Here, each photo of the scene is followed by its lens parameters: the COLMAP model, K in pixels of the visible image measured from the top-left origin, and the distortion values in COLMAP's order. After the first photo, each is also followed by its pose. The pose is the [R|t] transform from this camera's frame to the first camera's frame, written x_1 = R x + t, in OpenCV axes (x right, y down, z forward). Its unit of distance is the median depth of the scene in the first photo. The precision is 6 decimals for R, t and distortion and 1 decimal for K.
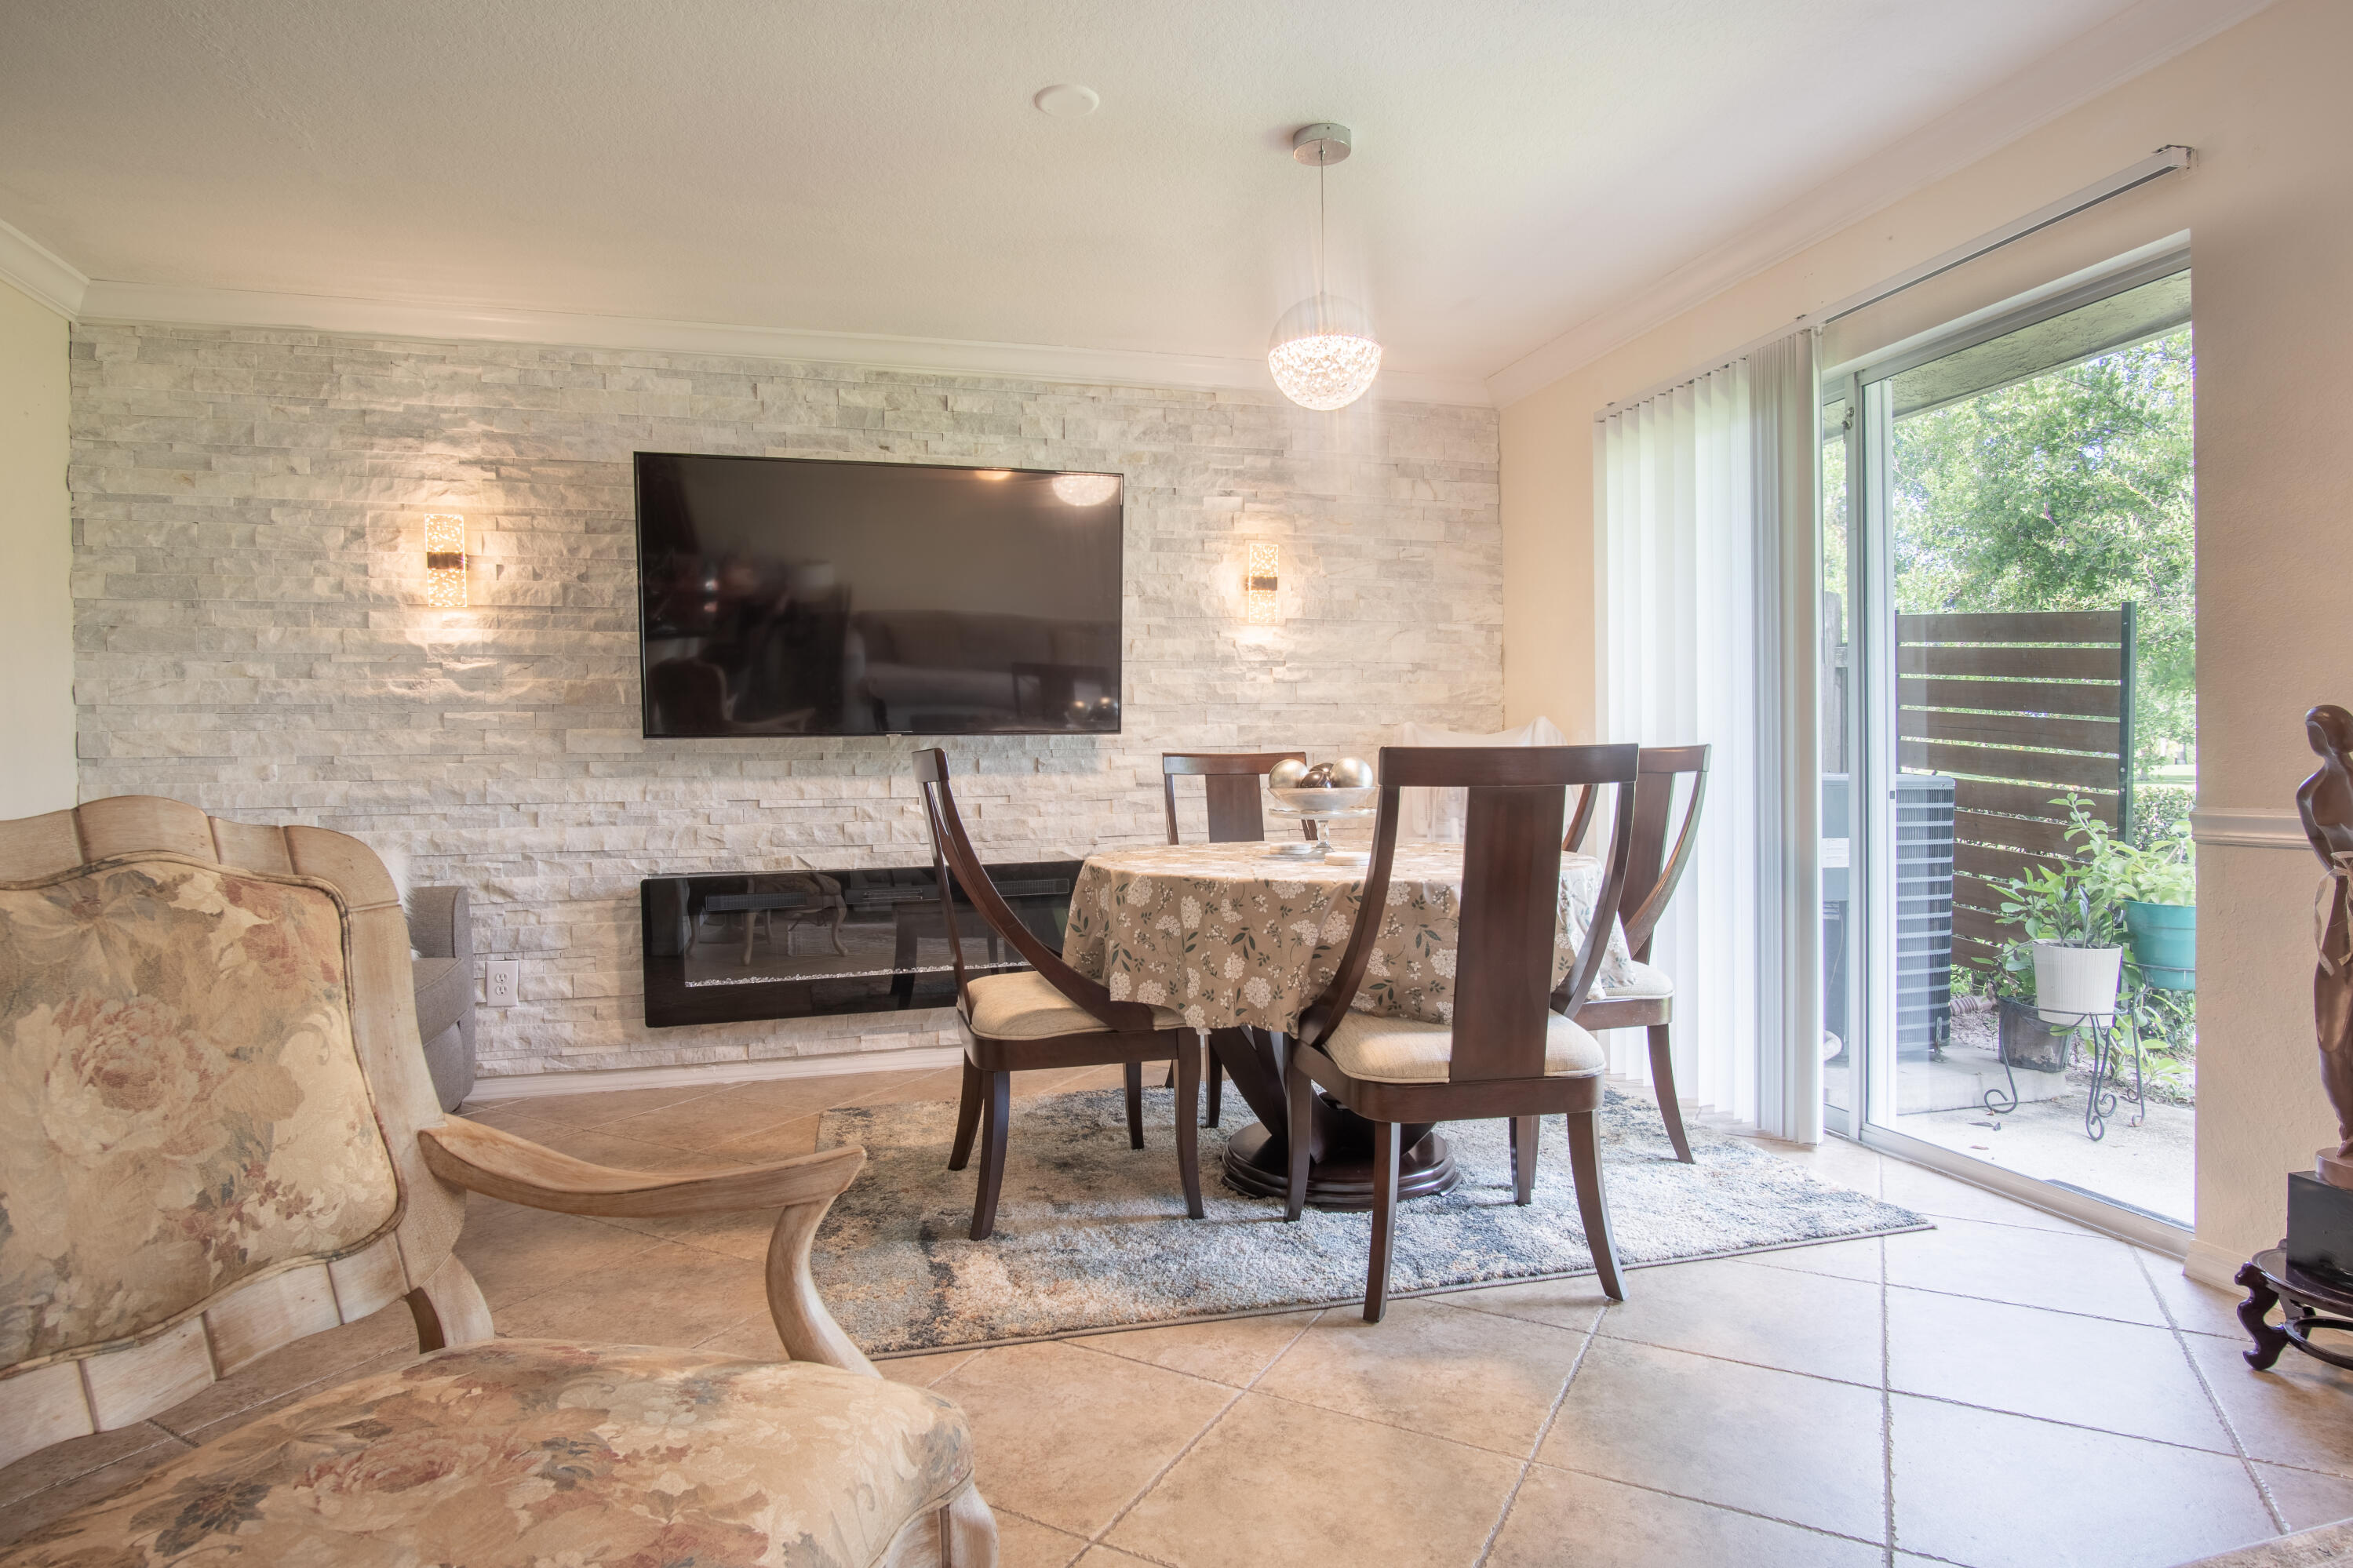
lens RADIAL K [[1262.5, 0, 1172.3], [0, 1262.5, 782.7], [0, 0, 1]] dist [-0.027143, 0.002216]
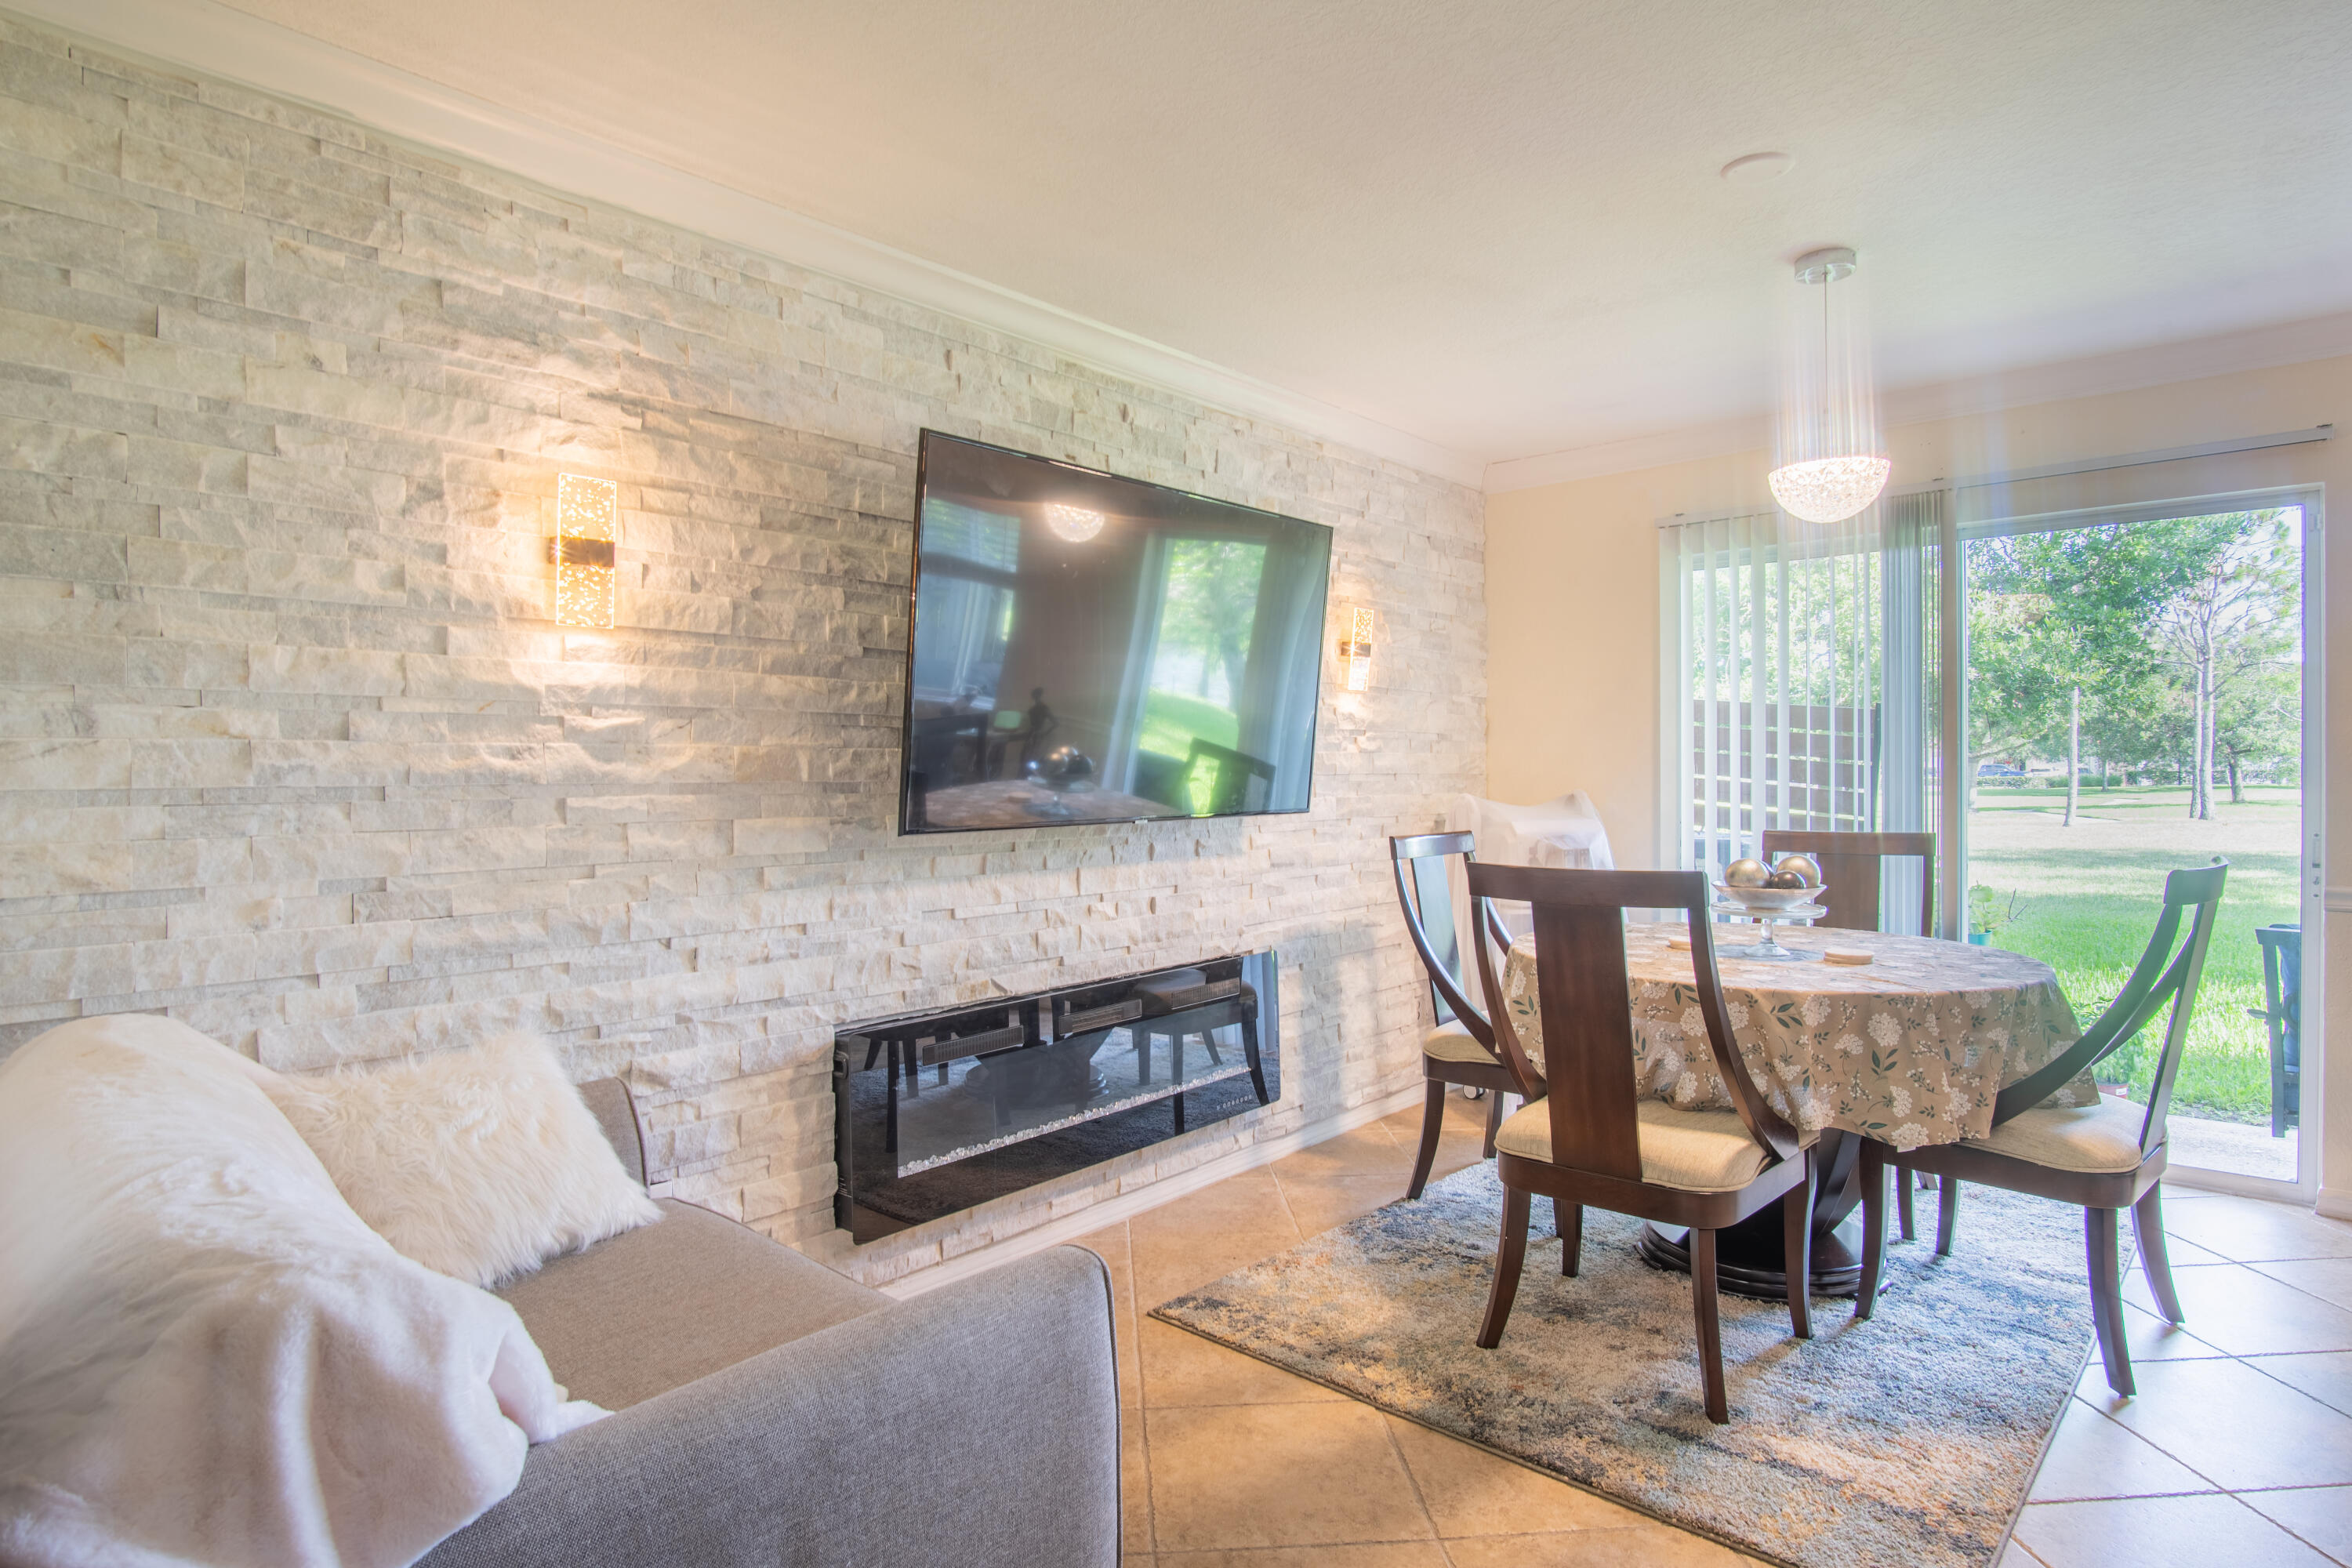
lens RADIAL K [[1262.1, 0, 1172.1], [0, 1262.1, 783.8], [0, 0, 1]] dist [-0.027143, 0.002216]
pose [[0.840960, 0.001830, 0.541094, -0.656228], [0.004293, 0.999940, -0.010055, -0.054663], [-0.541080, 0.010779, 0.840902, 0.318135]]
